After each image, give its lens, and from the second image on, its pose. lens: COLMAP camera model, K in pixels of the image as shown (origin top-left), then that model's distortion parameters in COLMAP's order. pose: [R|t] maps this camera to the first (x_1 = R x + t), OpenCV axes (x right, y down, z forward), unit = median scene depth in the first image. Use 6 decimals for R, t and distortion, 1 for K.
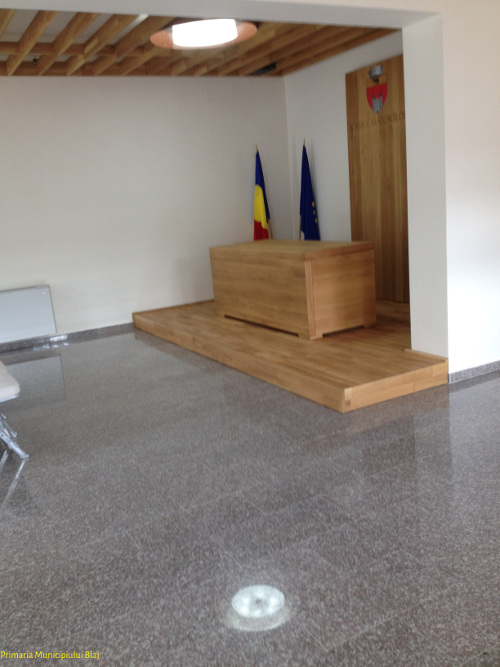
lens RADIAL K [[626.8, 0, 250.0], [0, 626.8, 333.5], [0, 0, 1]] dist [0.225513, -0.578421]
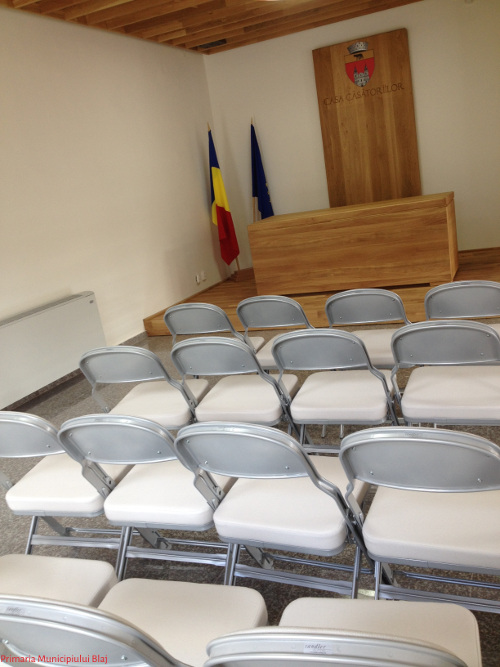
lens RADIAL K [[626.8, 0, 250.0], [0, 626.8, 333.5], [0, 0, 1]] dist [0.225513, -0.578421]
pose [[0.782945, -0.175562, 0.596804, -0.651532], [0.211831, 0.977259, 0.009580, 0.007150], [-0.584914, 0.118921, 0.802330, 0.303227]]
